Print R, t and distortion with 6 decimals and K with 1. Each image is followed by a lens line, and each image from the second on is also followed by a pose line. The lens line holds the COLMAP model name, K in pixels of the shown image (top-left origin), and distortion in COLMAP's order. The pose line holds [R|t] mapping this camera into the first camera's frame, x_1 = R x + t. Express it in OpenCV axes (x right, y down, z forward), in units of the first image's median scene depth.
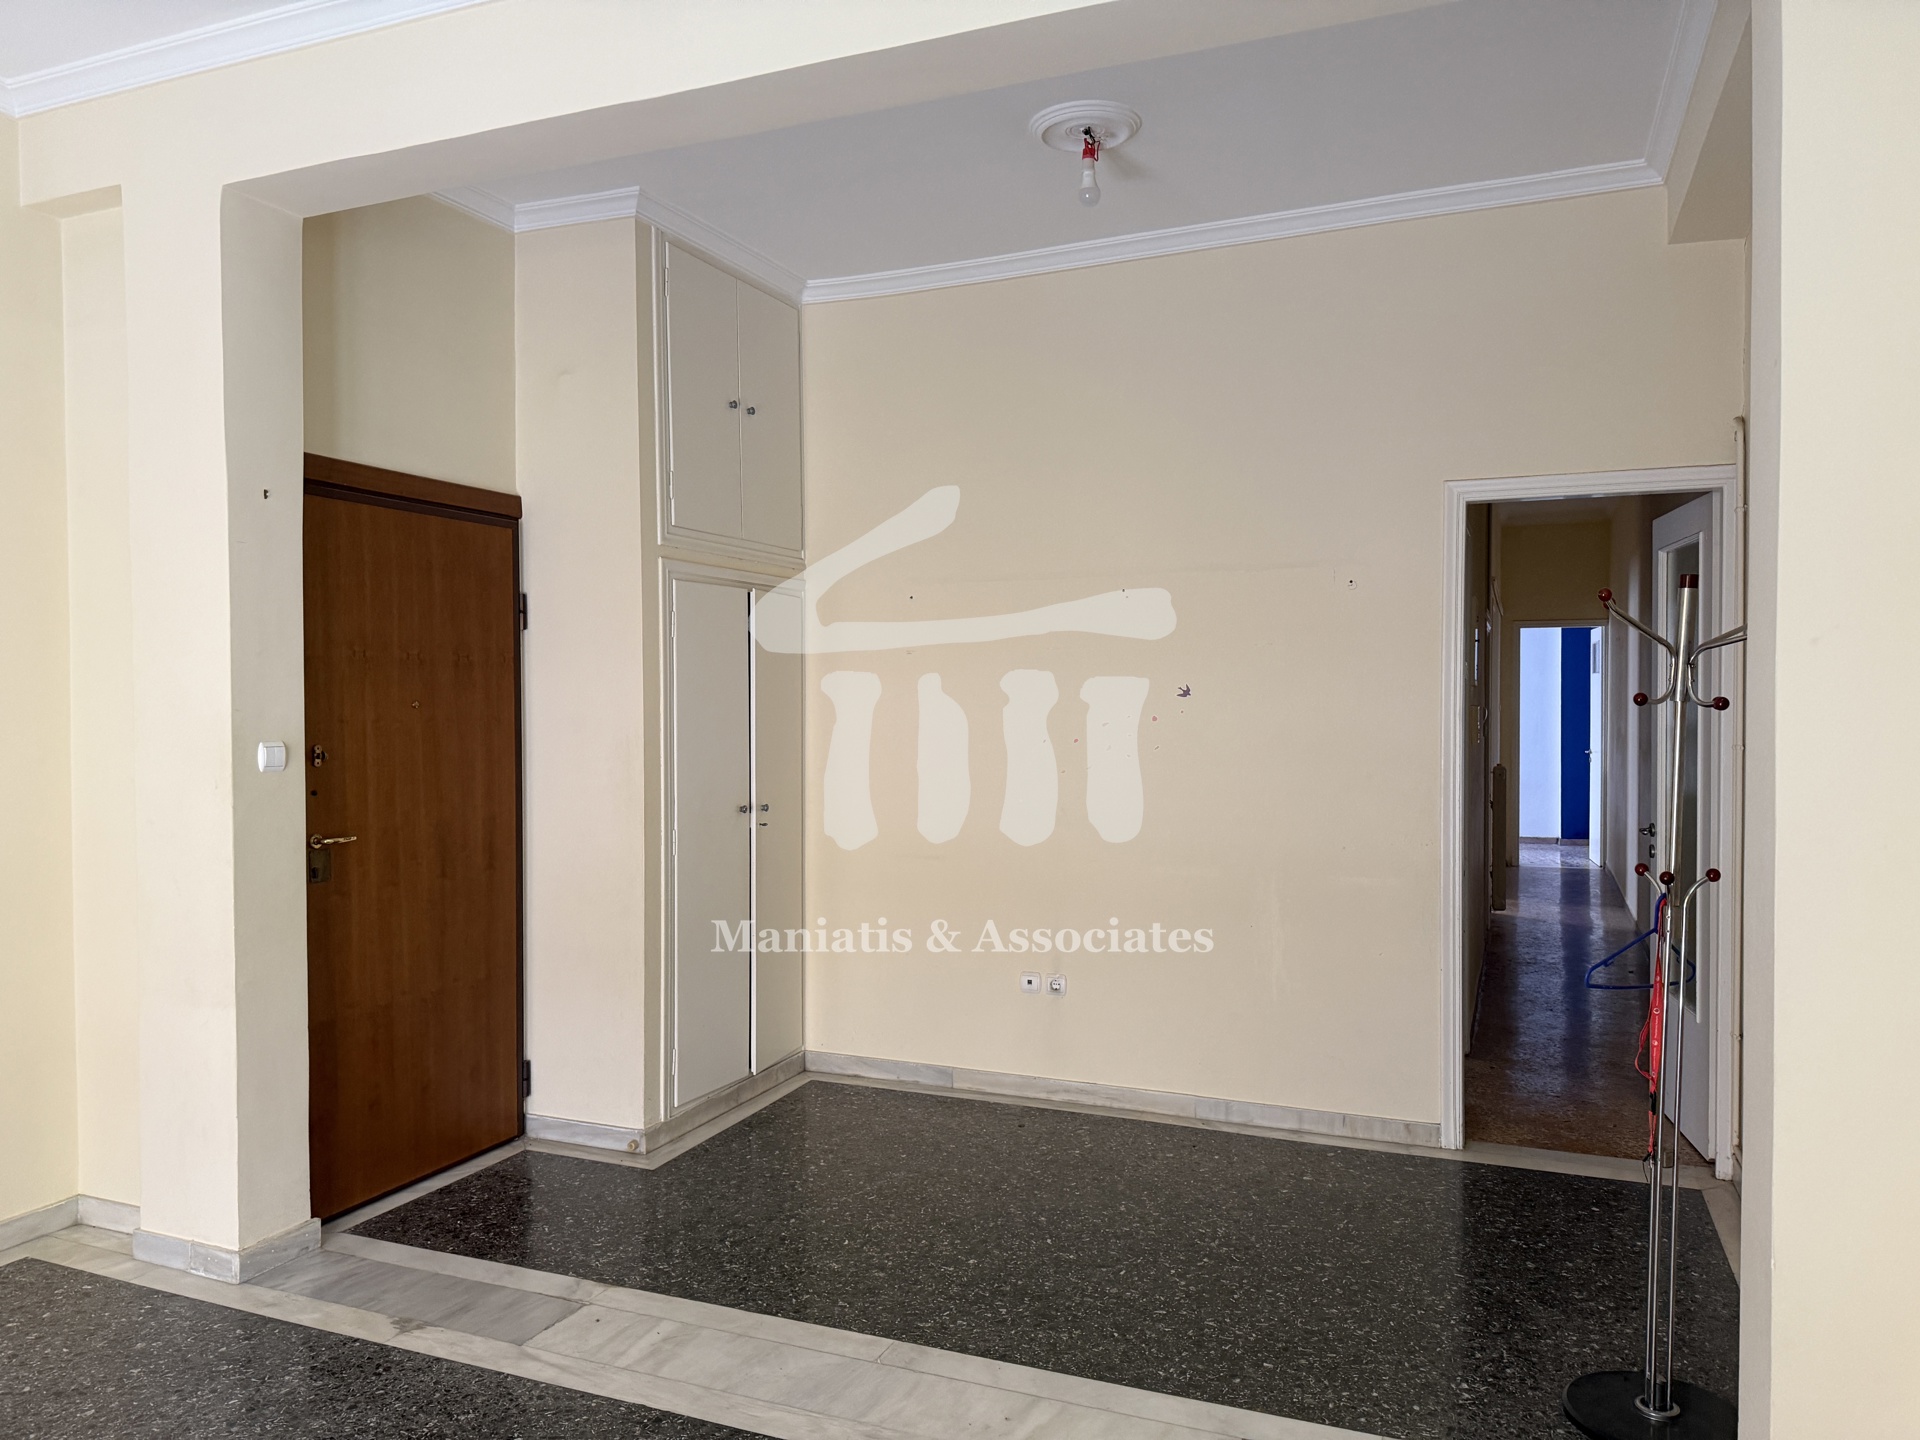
lens RADIAL K [[1357.2, 0, 964.7], [0, 1357.2, 727.3], [0, 0, 1]] dist [0.030650, -0.034330]
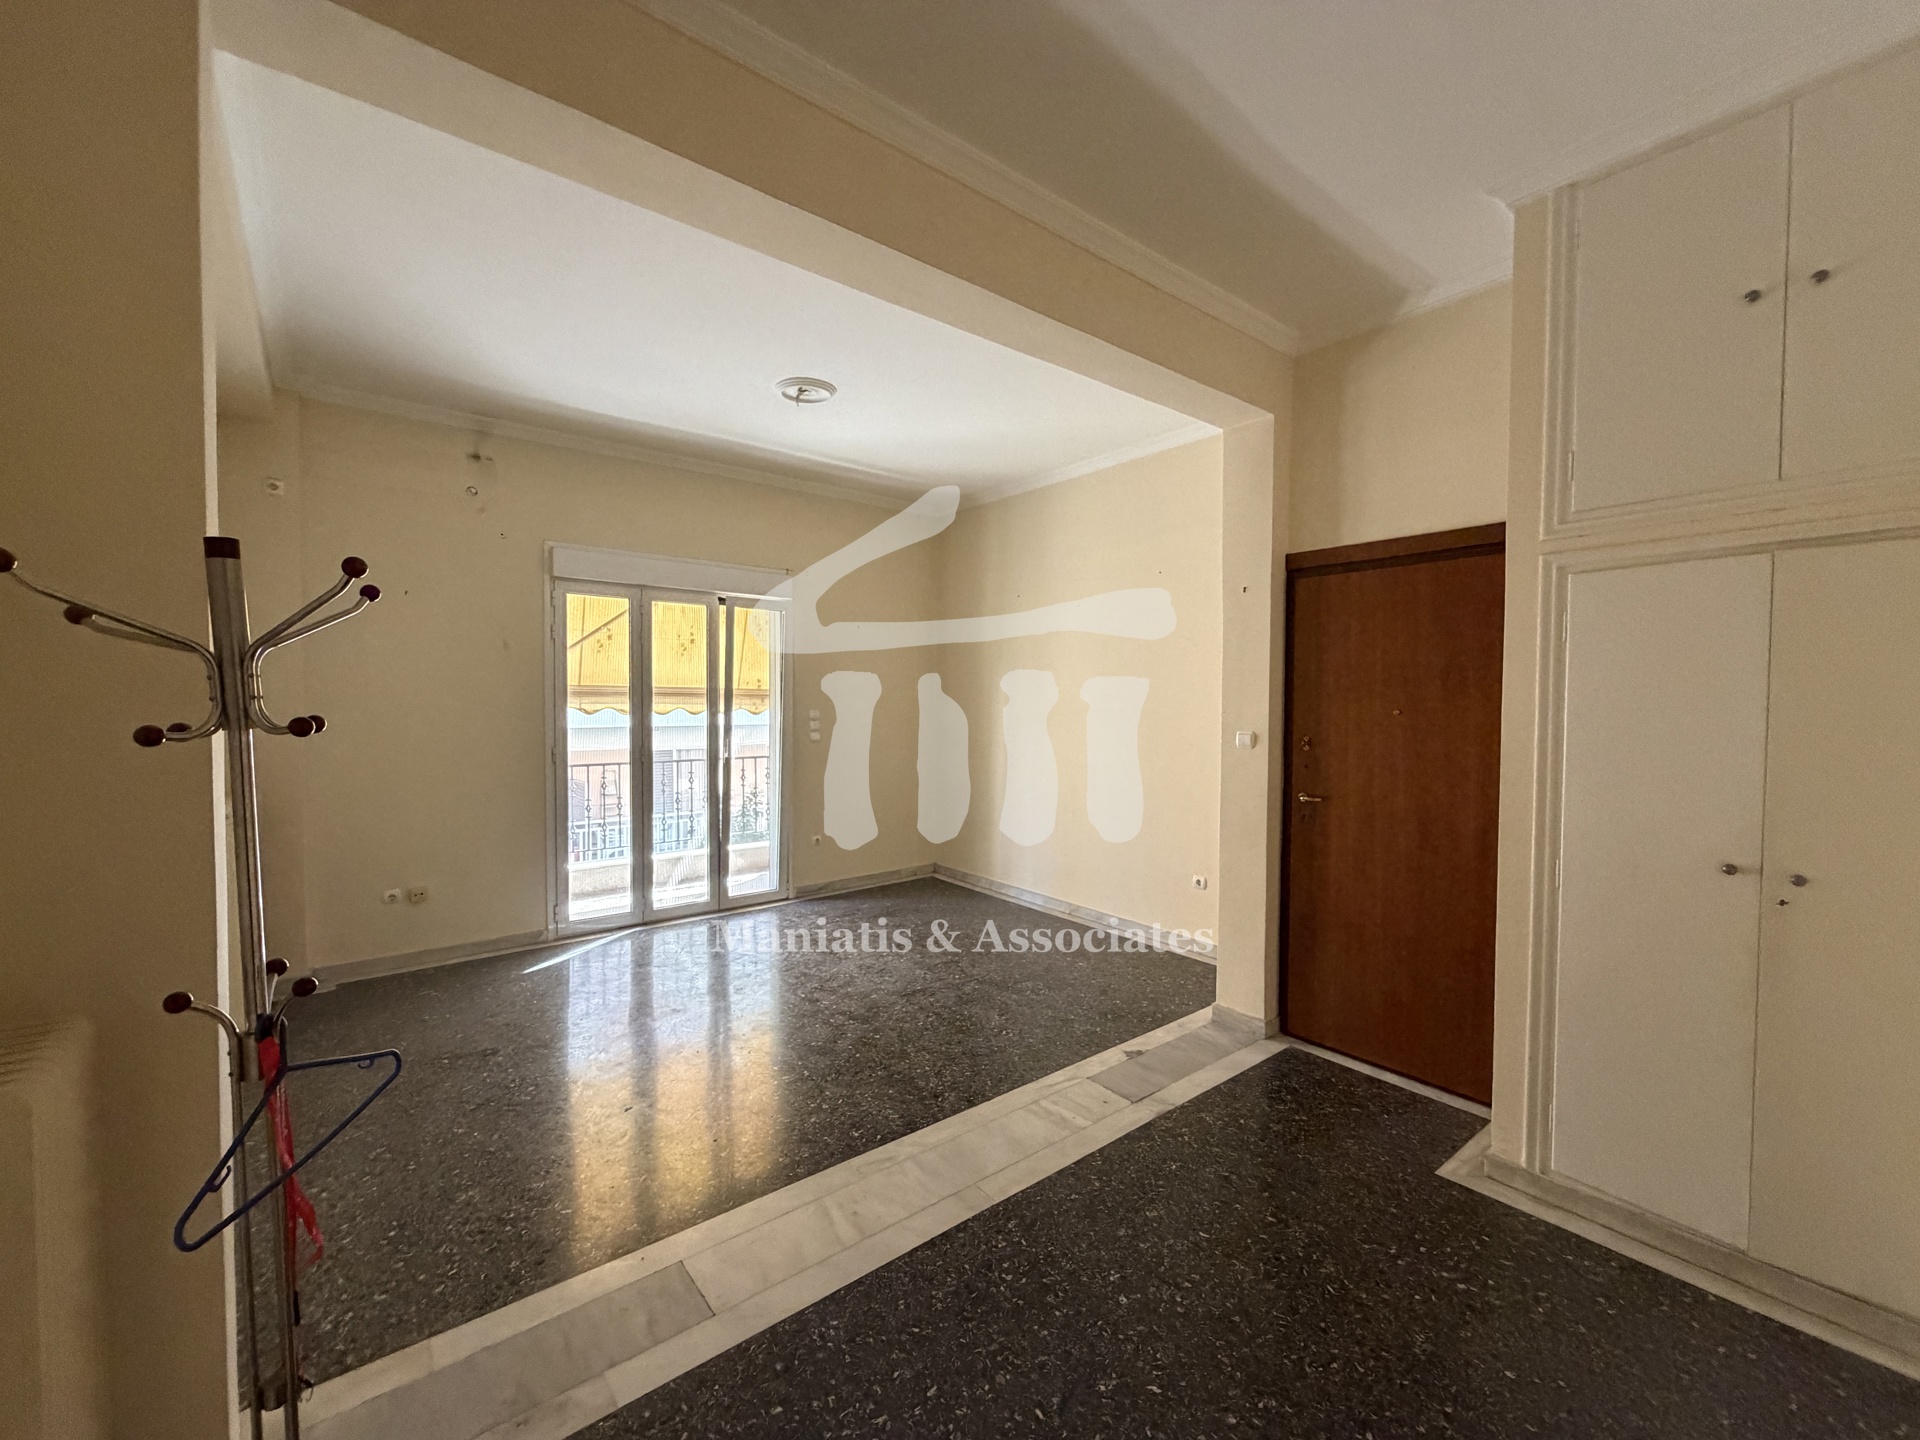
lens RADIAL K [[762.4, 0, 954.8], [0, 762.4, 718.2], [0, 0, 1]] dist [0.000378, 0.000296]
pose [[-0.482642, 0.023287, -0.875508, 0.492620], [-0.019801, 0.999101, 0.037490, -0.033070], [0.875594, 0.035430, -0.481747, 1.072902]]
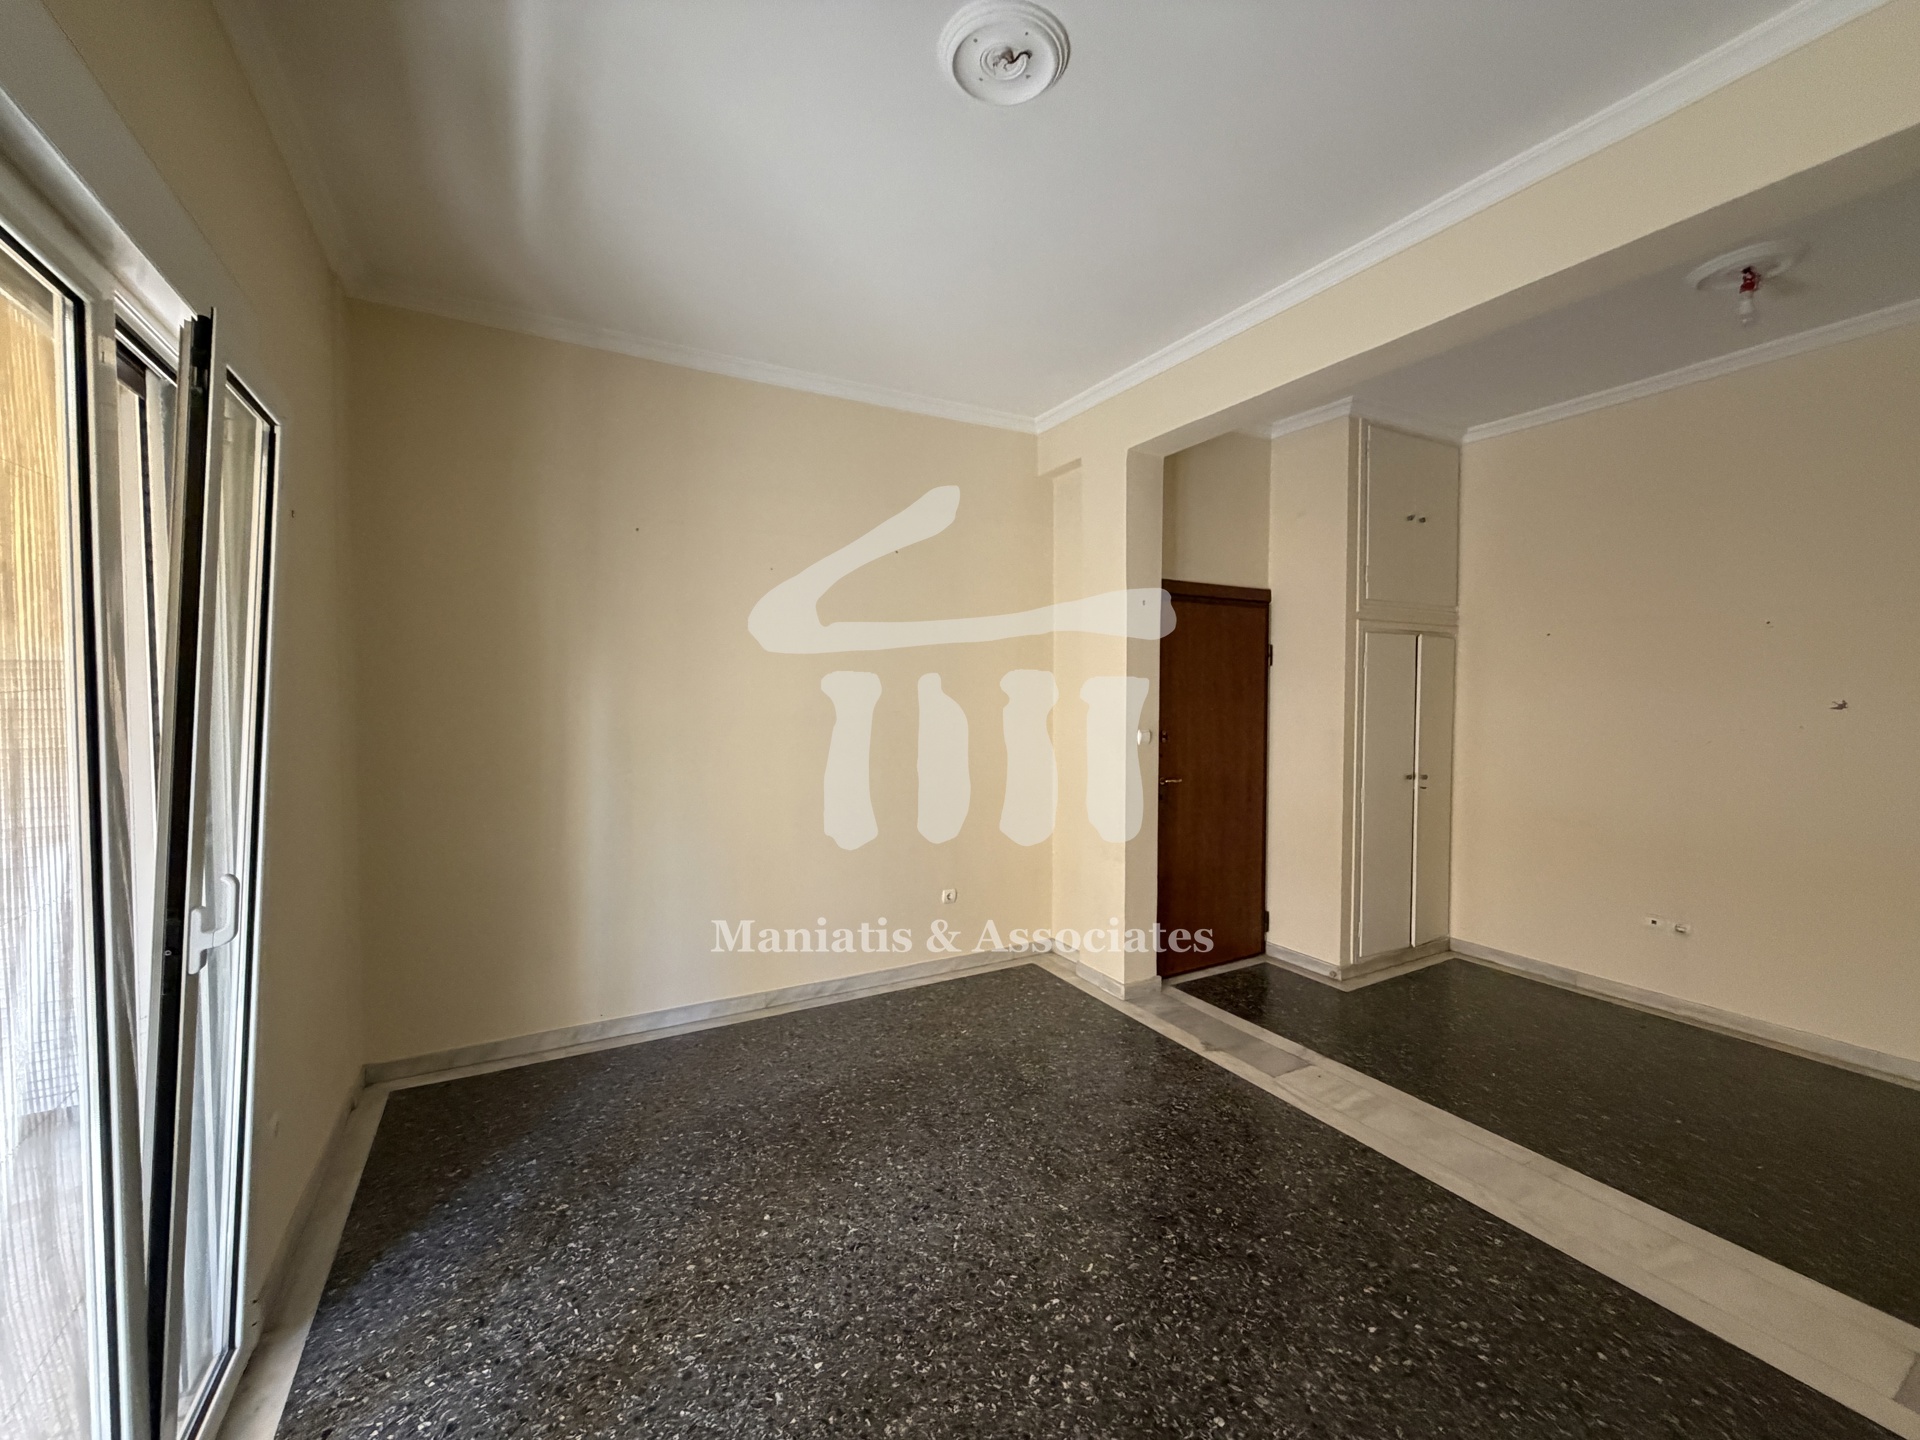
lens RADIAL K [[763.1, 0, 954.1], [0, 763.1, 719.3], [0, 0, 1]] dist [-0.000393, -0.000174]
pose [[0.782303, 0.024439, -0.622418, -0.037381], [-0.015734, 0.999687, 0.019477, -0.019548], [0.622699, -0.005444, 0.782443, -0.023475]]
